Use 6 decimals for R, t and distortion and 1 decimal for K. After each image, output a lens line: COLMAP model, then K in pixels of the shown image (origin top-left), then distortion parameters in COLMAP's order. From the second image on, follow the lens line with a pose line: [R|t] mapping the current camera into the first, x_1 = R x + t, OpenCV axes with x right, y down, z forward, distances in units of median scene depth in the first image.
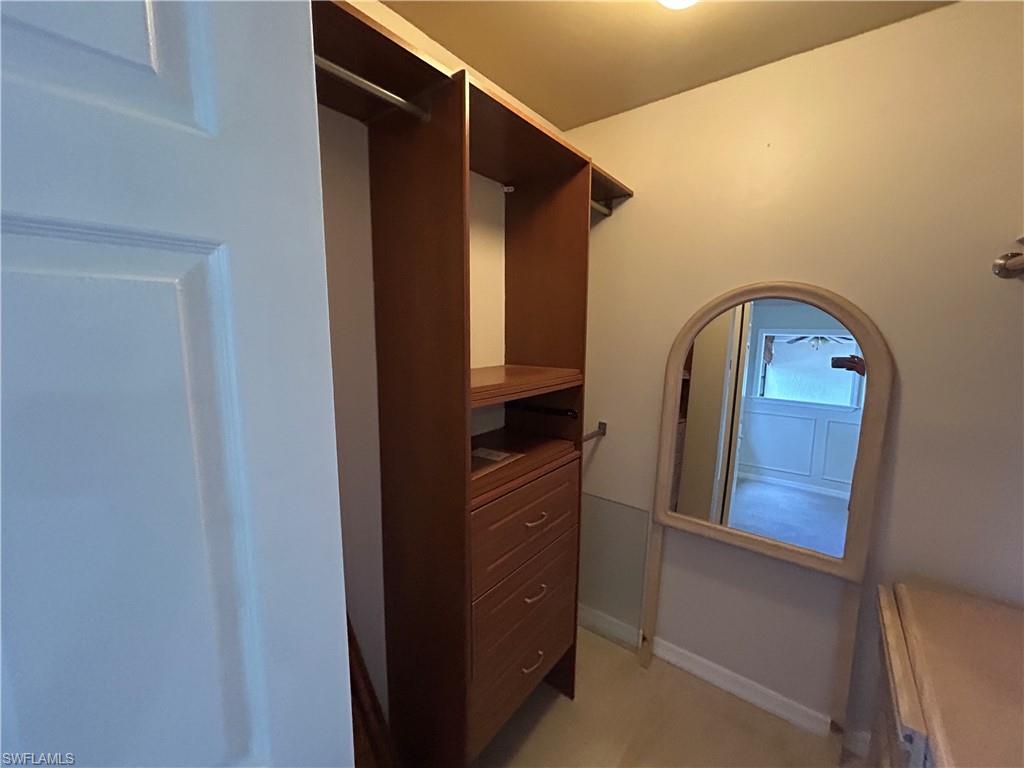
lens RADIAL K [[416.7, 0, 514.7], [0, 416.7, 385.7], [0, 0, 1]] dist [0.002337, -0.000073]
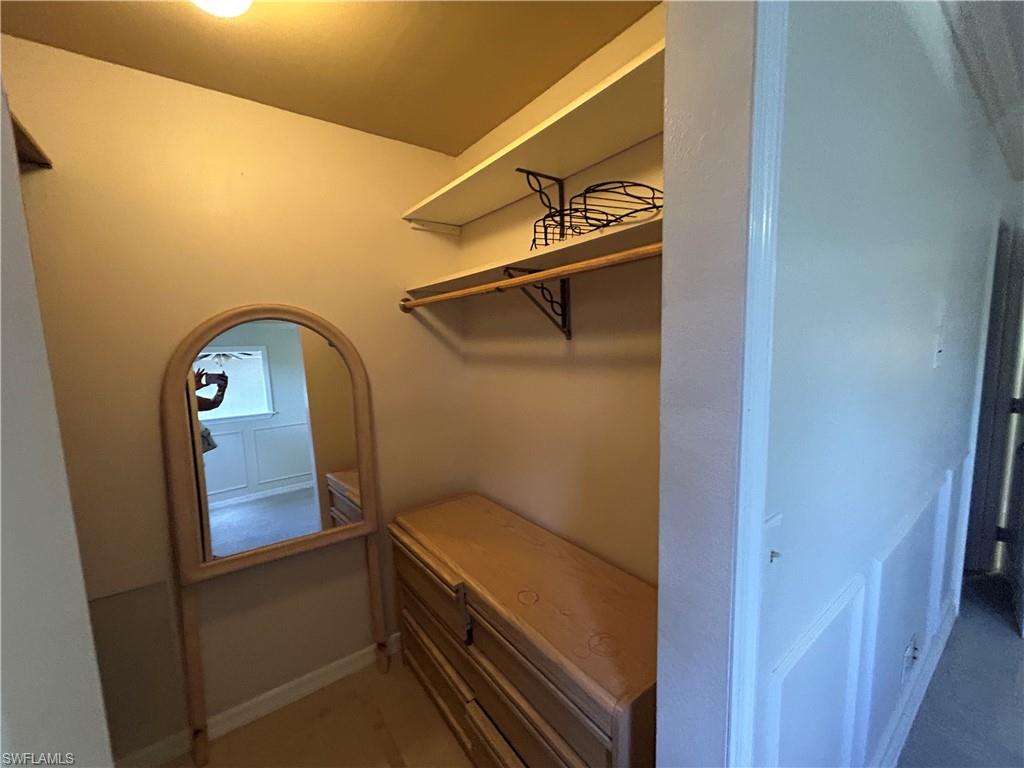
lens RADIAL K [[416.7, 0, 515.9], [0, 416.7, 385.6], [0, 0, 1]] dist [0.002337, -0.000073]
pose [[0.267604, -0.121708, 0.955811, -0.225213], [0.159897, 0.983845, 0.080510, -0.023156], [-0.950169, 0.131287, 0.282742, 0.098854]]
